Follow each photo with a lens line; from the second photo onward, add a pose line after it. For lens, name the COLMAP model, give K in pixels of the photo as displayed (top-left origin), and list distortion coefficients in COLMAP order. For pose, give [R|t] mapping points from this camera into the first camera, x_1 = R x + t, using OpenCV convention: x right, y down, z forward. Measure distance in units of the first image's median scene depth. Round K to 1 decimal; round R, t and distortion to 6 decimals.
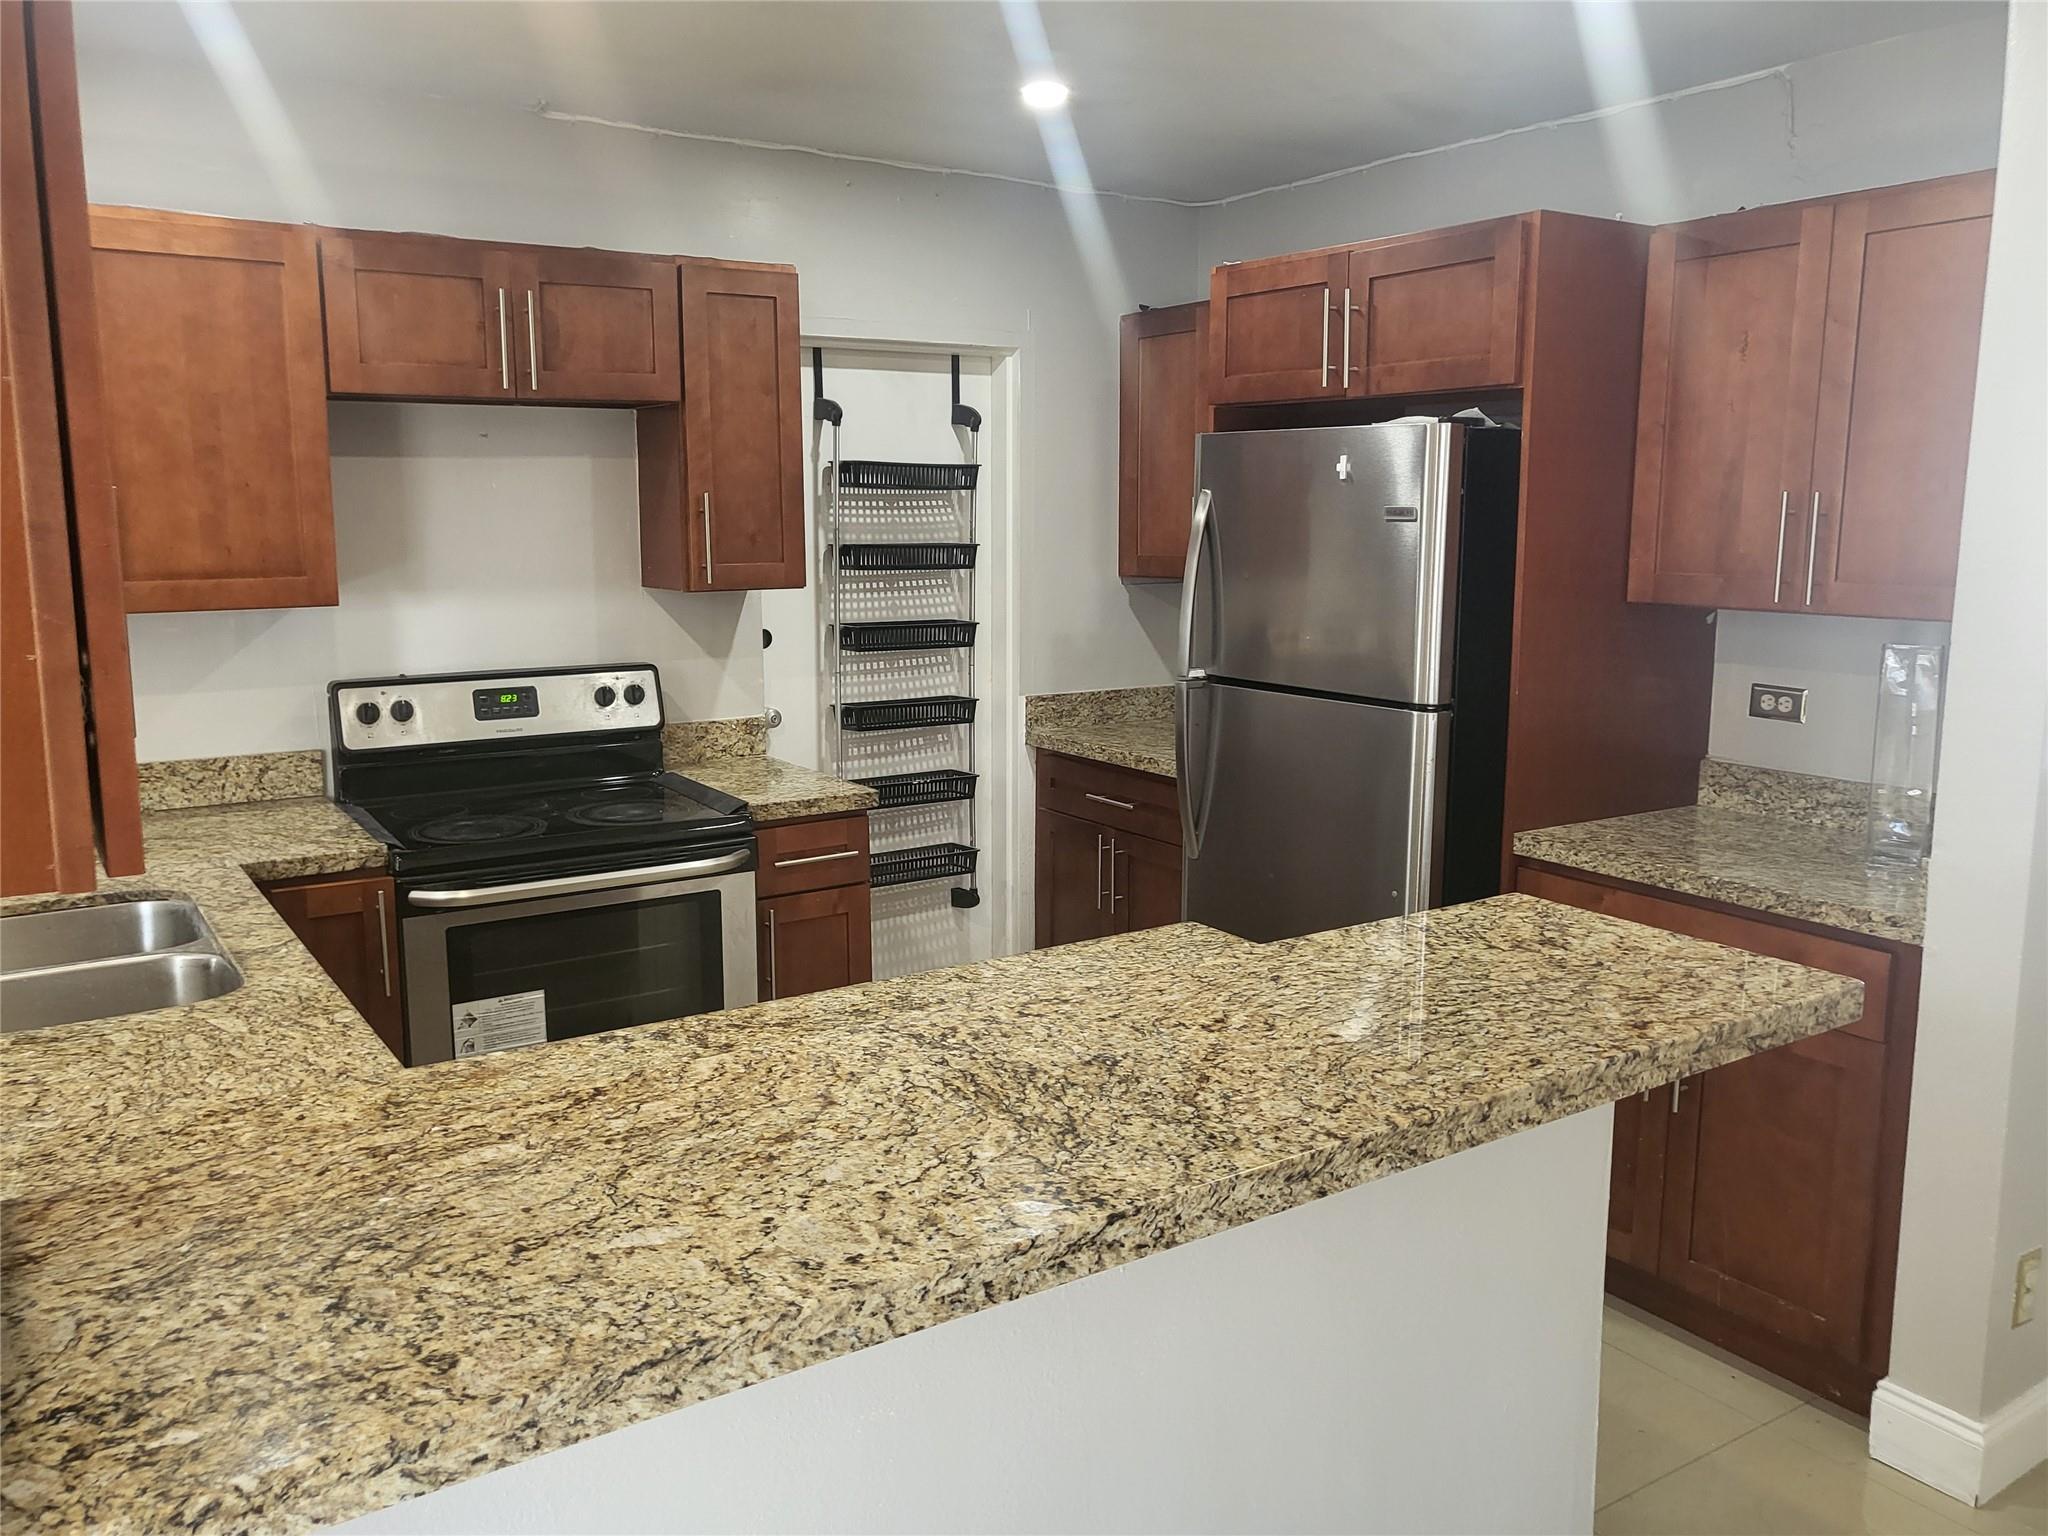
lens RADIAL K [[1596.2, 0, 1003.4], [0, 1596.2, 756.7], [0, 0, 1]] dist [-0.011229, 0.034233]
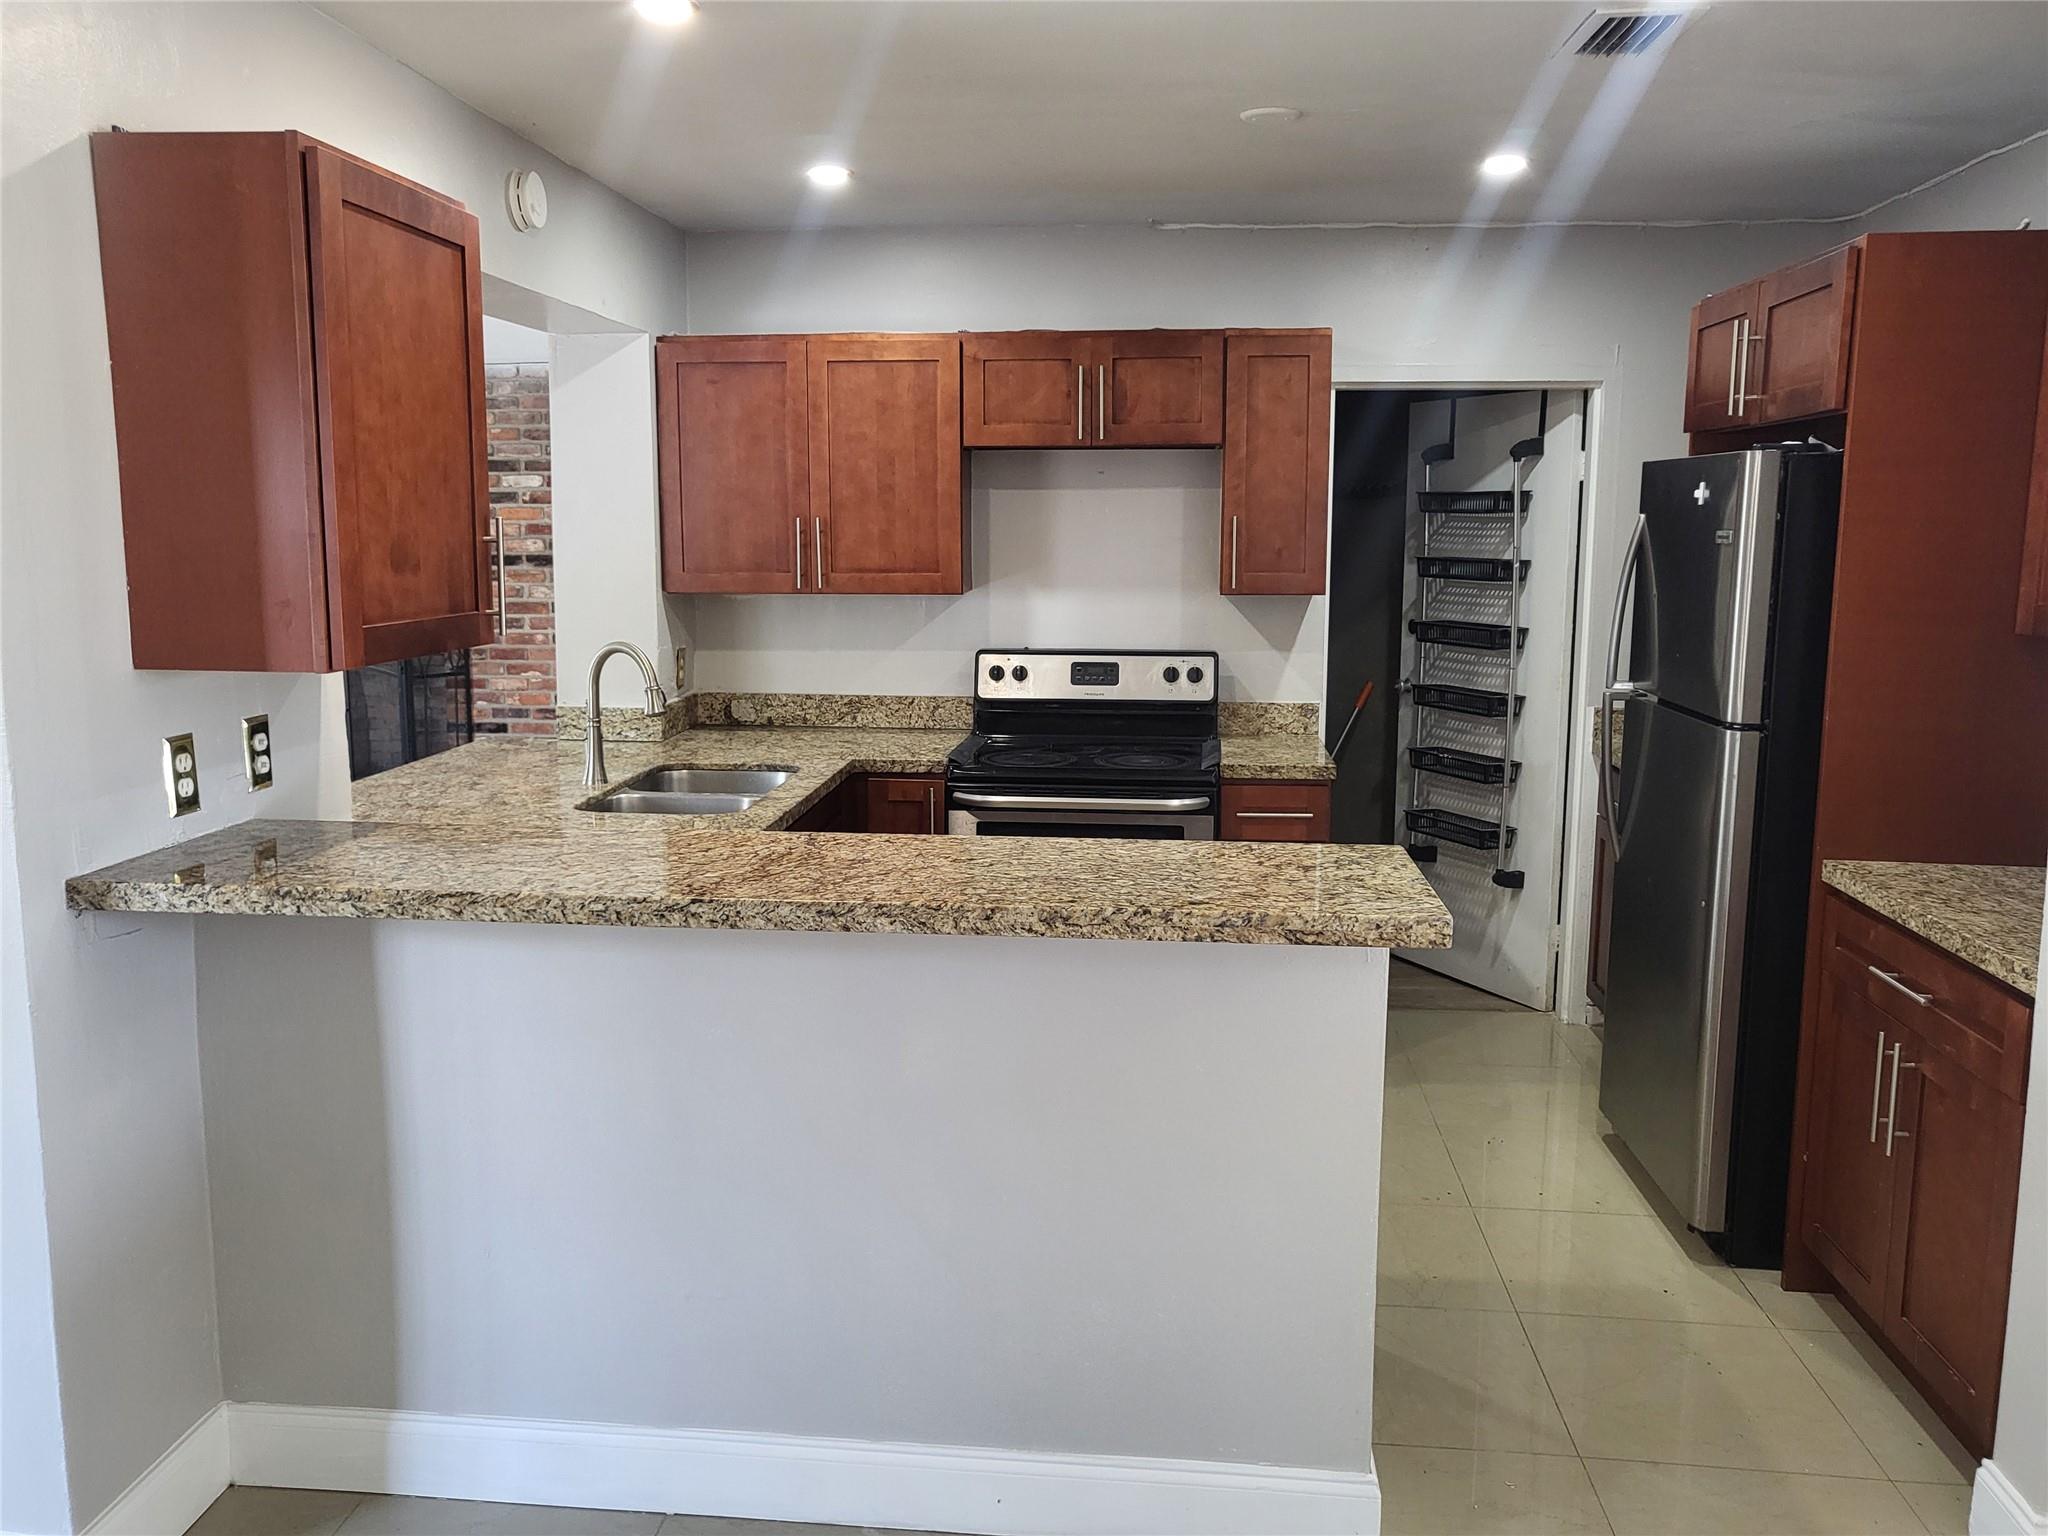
lens RADIAL K [[1596.2, 0, 1016.6], [0, 1596.2, 765.0], [0, 0, 1]] dist [-0.011229, 0.034233]
pose [[0.779332, 0.098597, -0.618806, 0.552900], [-0.102386, 0.994308, 0.029480, 0.011462], [0.618190, 0.040383, 0.784991, -0.096935]]
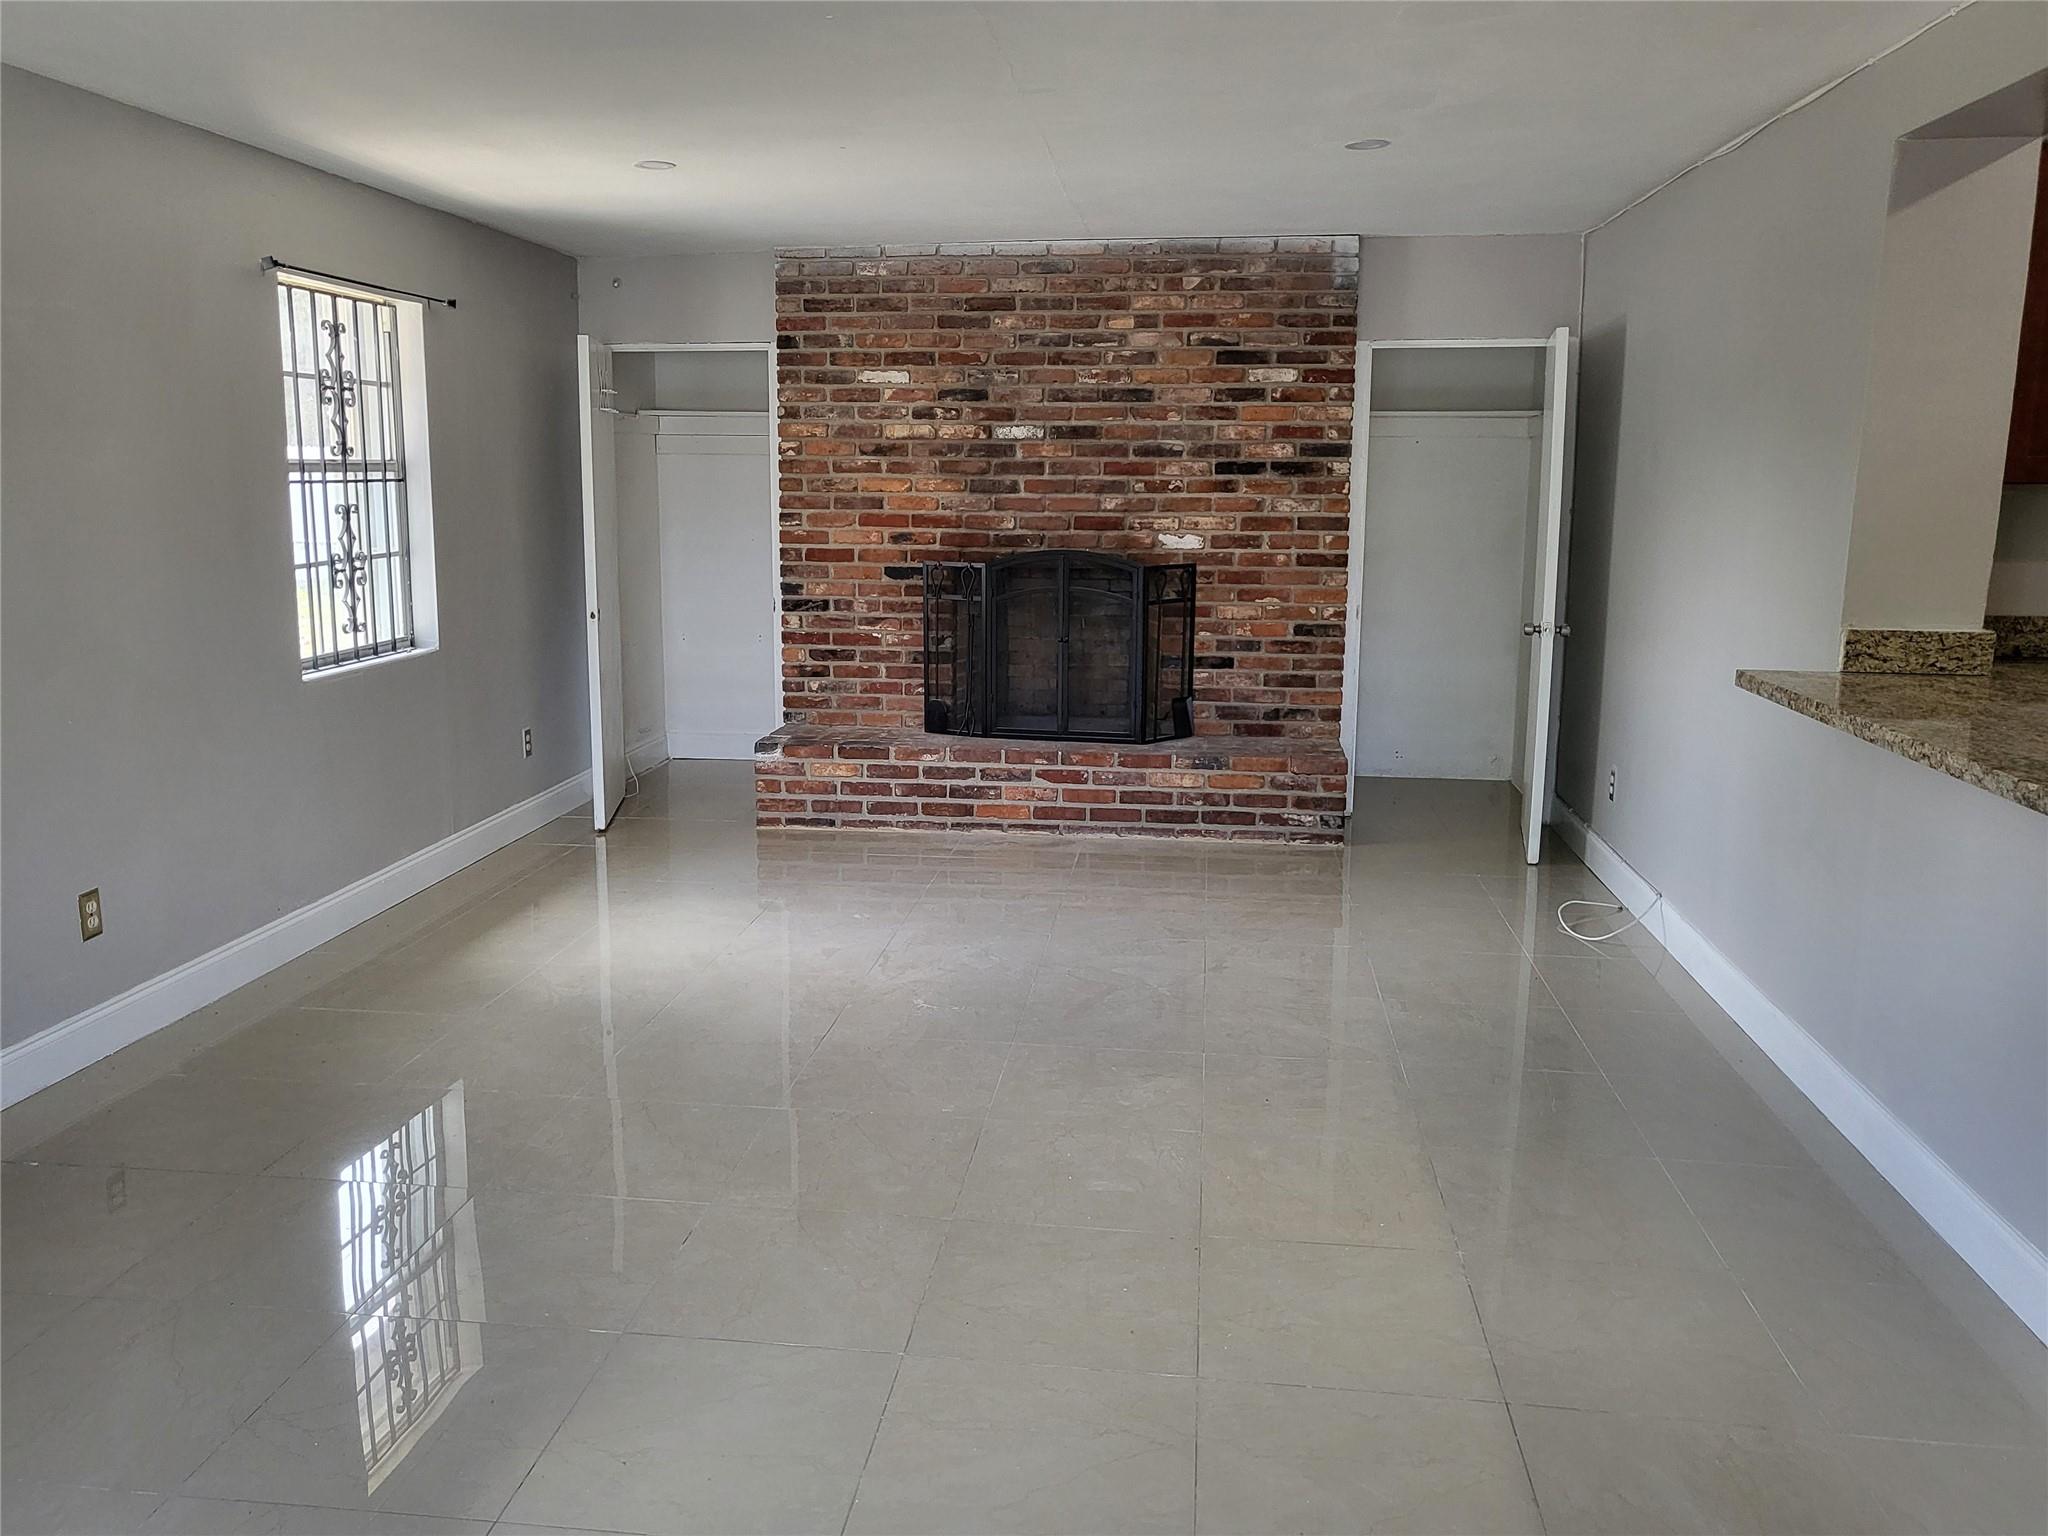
lens RADIAL K [[1596.2, 0, 961.1], [0, 1596.2, 751.3], [0, 0, 1]] dist [-0.011229, 0.034233]
pose [[0.746411, 0.122209, -0.654168, -0.447258], [-0.110292, 0.992117, 0.059499, 0.137930], [0.656282, 0.027739, 0.754006, -0.497169]]
